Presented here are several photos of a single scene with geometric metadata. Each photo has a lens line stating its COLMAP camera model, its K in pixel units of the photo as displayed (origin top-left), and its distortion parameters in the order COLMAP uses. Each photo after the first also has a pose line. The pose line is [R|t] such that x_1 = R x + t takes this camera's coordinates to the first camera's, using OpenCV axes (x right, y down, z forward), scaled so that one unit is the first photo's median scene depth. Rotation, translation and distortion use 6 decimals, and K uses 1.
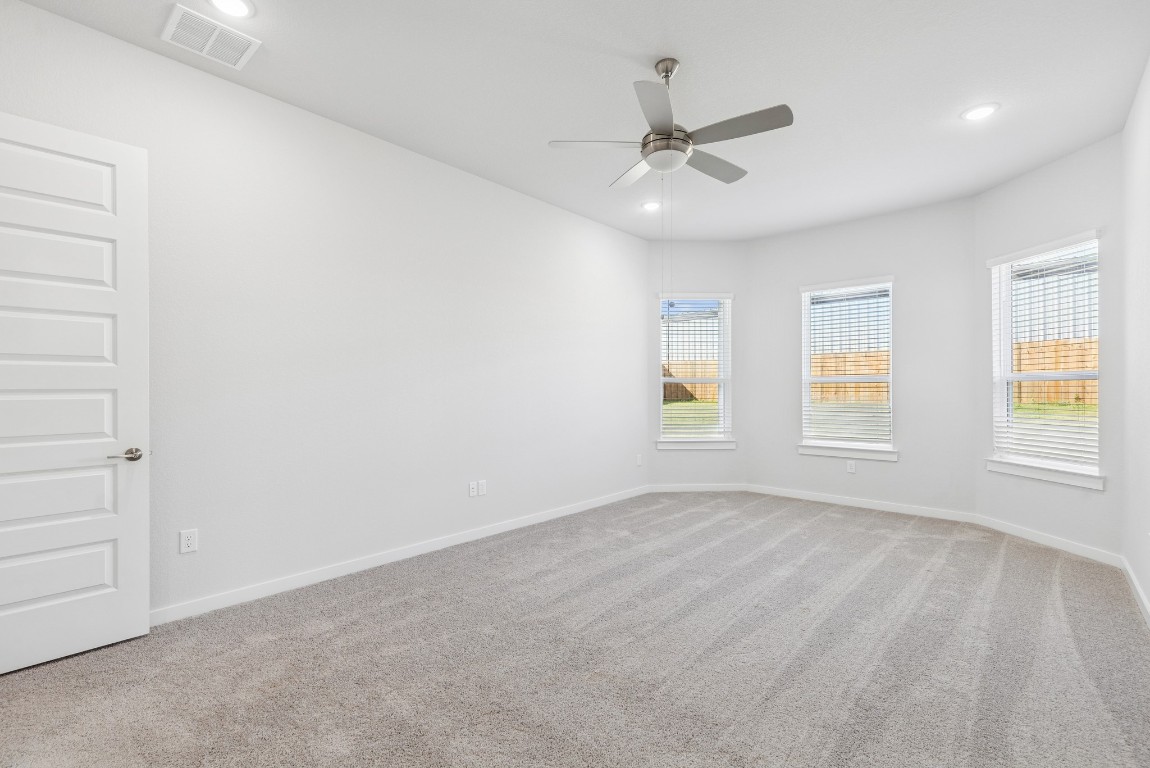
lens RADIAL K [[517.6, 0, 574.4], [0, 517.6, 387.5], [0, 0, 1]] dist [0.001119, 0.000078]
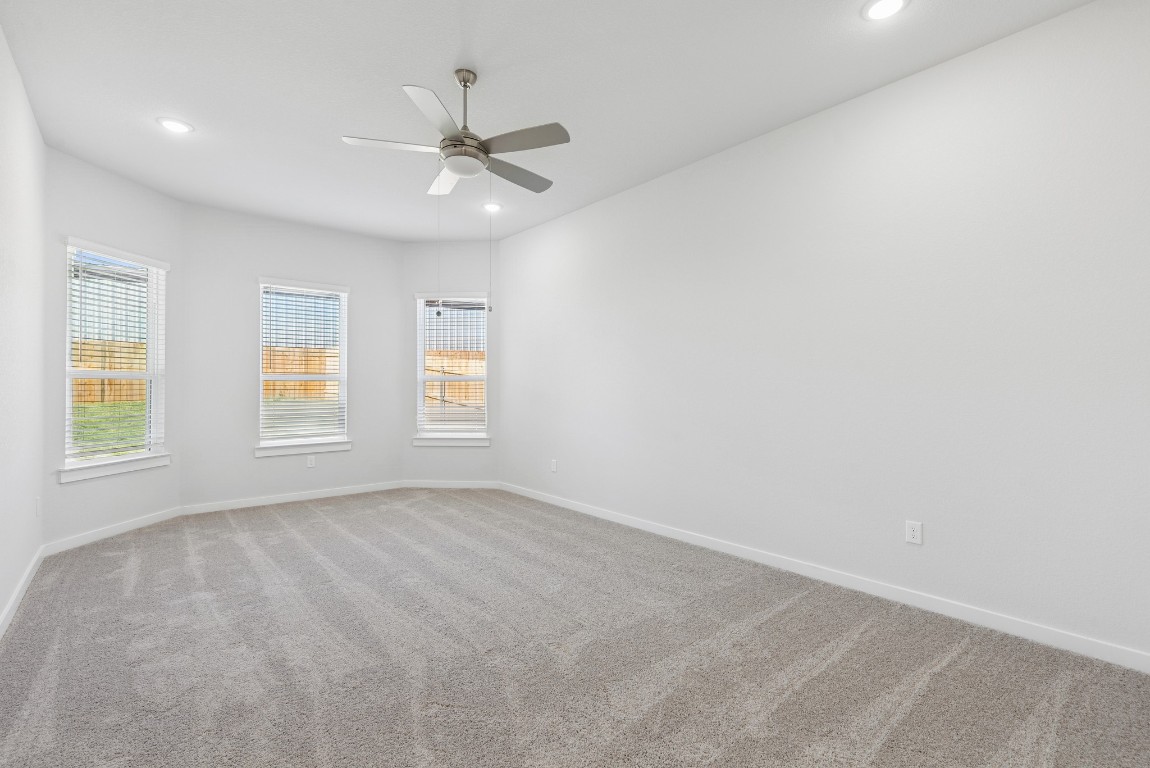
lens RADIAL K [[517.6, 0, 574.4], [0, 517.6, 387.5], [0, 0, 1]] dist [0.001119, 0.000078]
pose [[0.147182, -0.004366, 0.989100, -0.441085], [-0.001758, 0.999988, 0.004675, -0.001925], [-0.989108, -0.002427, 0.147173, 0.340080]]
